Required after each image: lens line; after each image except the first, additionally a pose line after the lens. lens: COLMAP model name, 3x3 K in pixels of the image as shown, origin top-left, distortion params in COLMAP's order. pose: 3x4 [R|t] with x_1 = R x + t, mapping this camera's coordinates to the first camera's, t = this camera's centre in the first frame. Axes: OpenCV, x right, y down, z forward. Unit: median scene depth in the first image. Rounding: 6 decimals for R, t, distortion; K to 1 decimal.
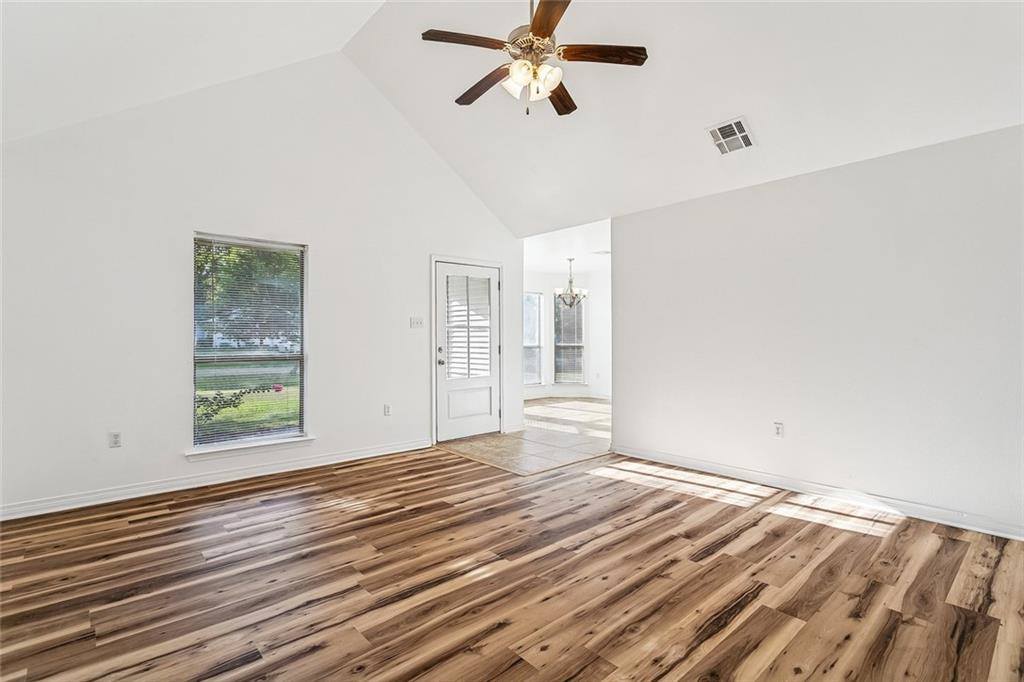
lens RADIAL K [[489.8, 0, 507.5], [0, 489.8, 336.8], [0, 0, 1]] dist [0.000697, 0.000732]
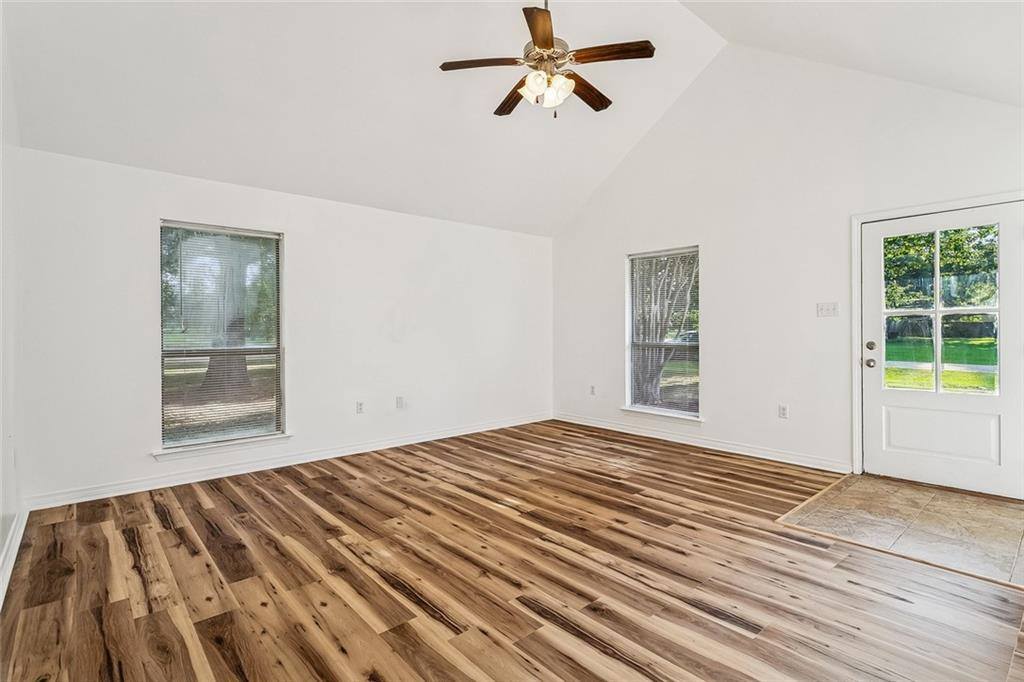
lens RADIAL K [[489.8, 0, 506.1], [0, 489.8, 334.3], [0, 0, 1]] dist [0.000697, 0.000732]
pose [[-0.005619, 0.011142, -0.999922, 1.058257], [0.005426, 0.999924, 0.011111, -0.001327], [0.999969, -0.005363, -0.005679, 0.860252]]
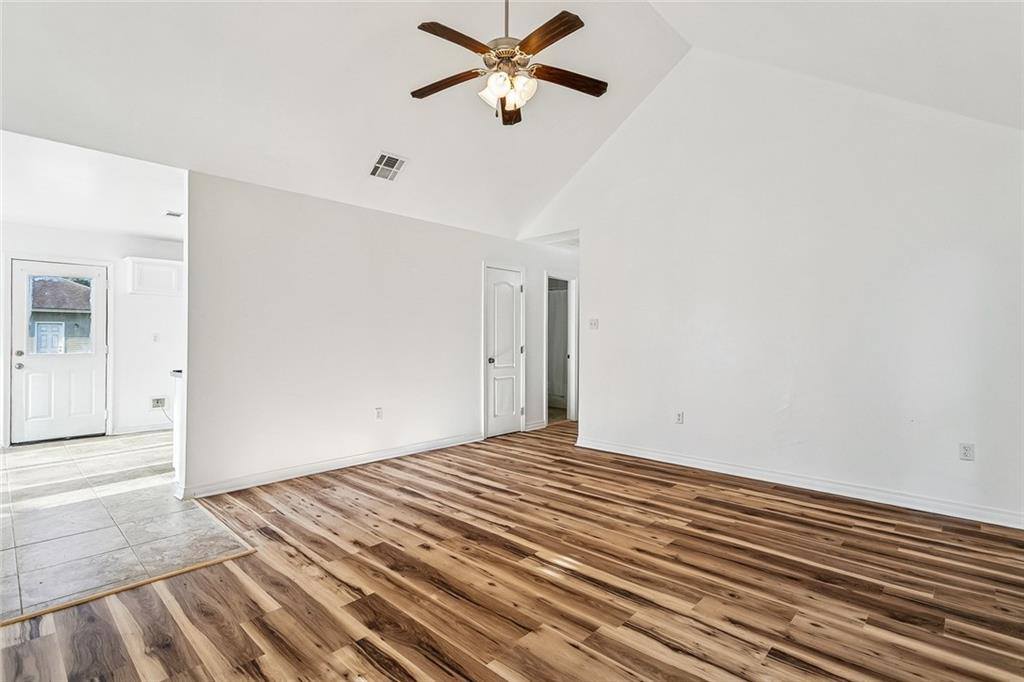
lens RADIAL K [[489.8, 0, 510.1], [0, 489.8, 339.0], [0, 0, 1]] dist [0.000697, 0.000732]
pose [[-0.097224, -0.001508, 0.995261, -0.914599], [-0.004506, 0.999989, 0.001074, -0.002188], [-0.995252, -0.004380, -0.097230, 1.021446]]
